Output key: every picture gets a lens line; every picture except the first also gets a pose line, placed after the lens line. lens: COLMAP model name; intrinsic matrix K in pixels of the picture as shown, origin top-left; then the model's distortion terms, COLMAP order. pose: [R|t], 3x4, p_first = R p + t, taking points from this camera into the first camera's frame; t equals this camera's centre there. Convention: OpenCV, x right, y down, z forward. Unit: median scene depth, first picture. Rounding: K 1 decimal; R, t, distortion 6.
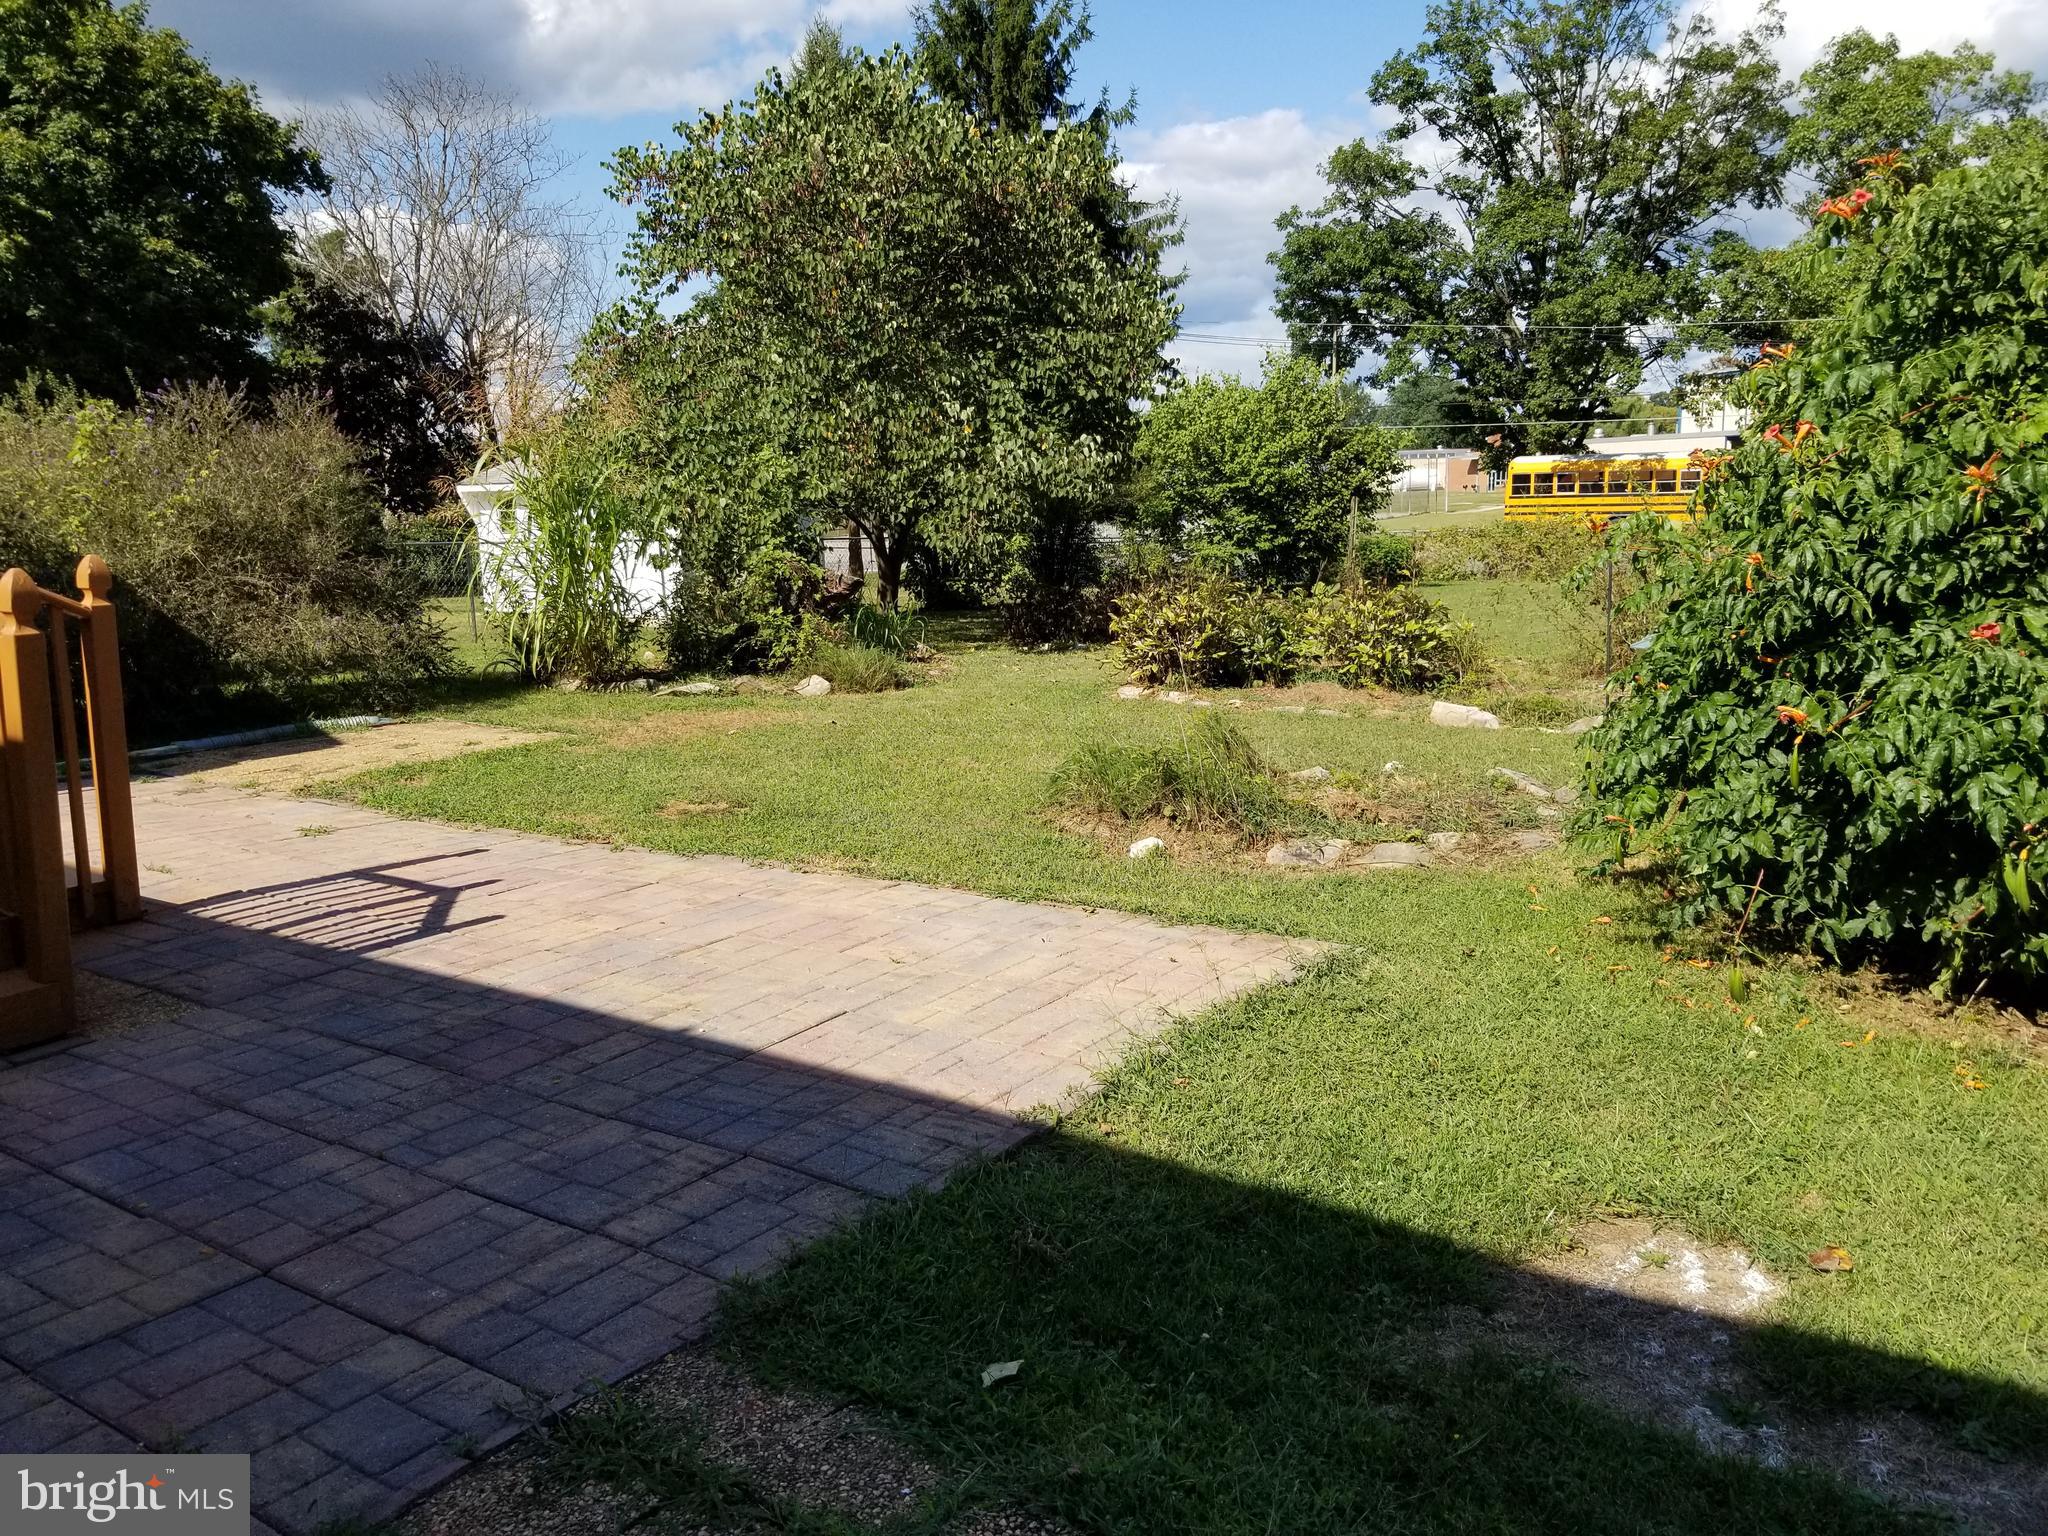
lens RADIAL K [[1588.5, 0, 988.1], [0, 1588.5, 767.2], [0, 0, 1]] dist [0.034147, -0.074372]
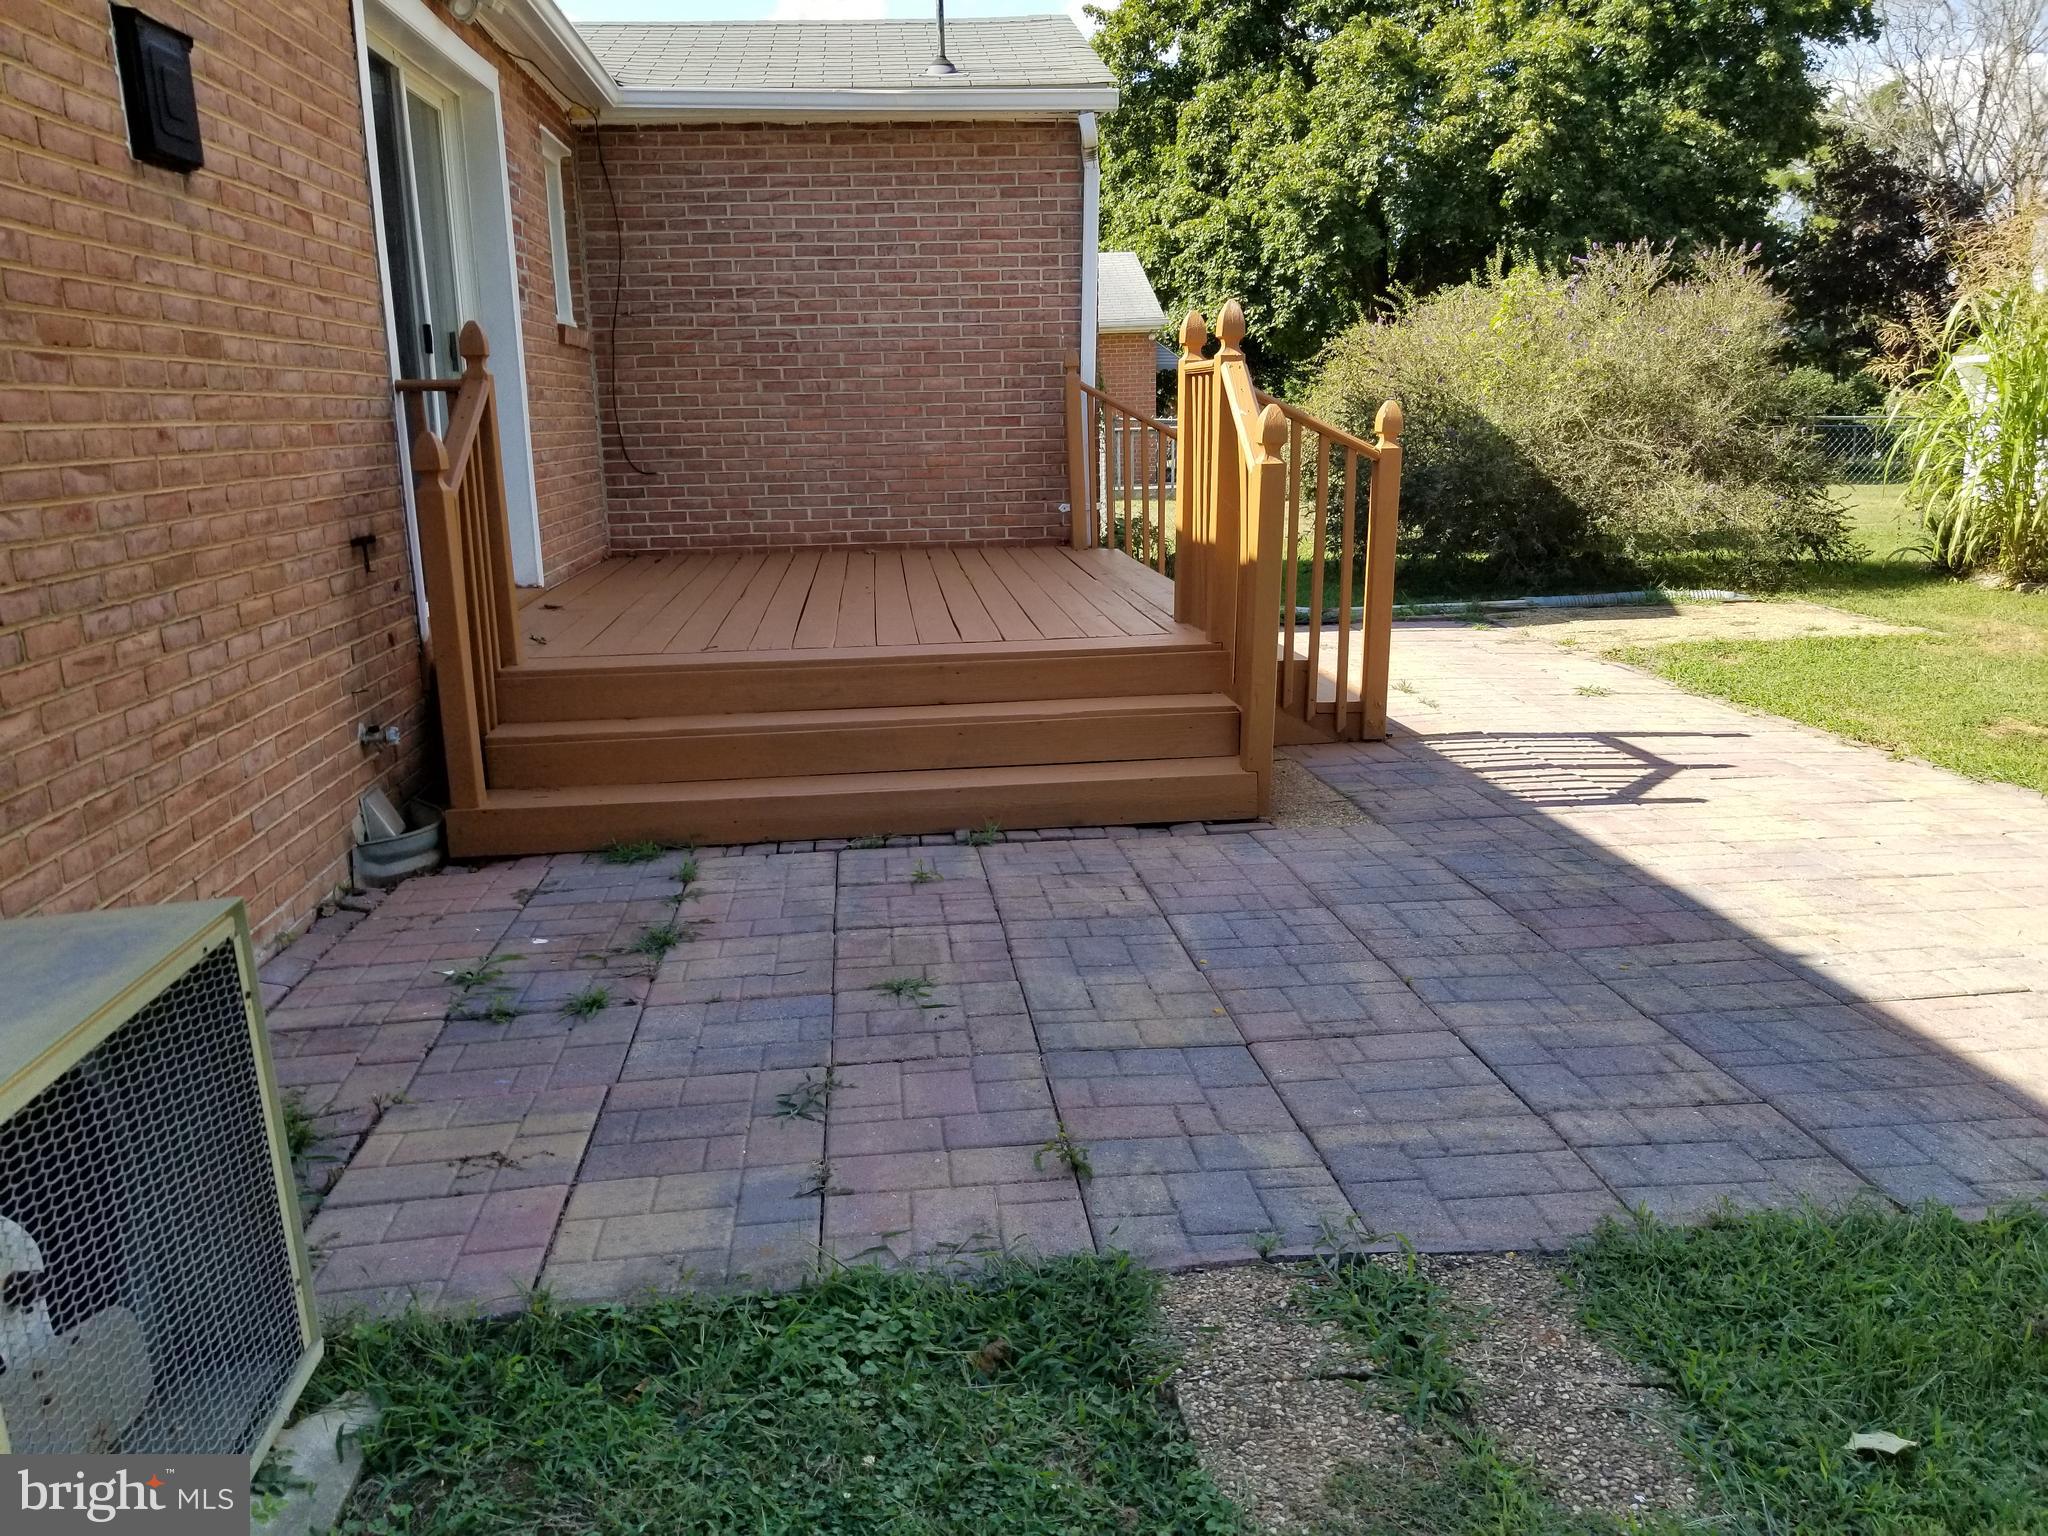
lens RADIAL K [[1588.5, 0, 988.1], [0, 1588.5, 767.2], [0, 0, 1]] dist [0.034147, -0.074372]
pose [[0.635531, 0.174722, -0.752046, 0.125724], [-0.121168, 0.984558, 0.126347, 0.008643], [0.762508, 0.010826, 0.646888, 0.092041]]
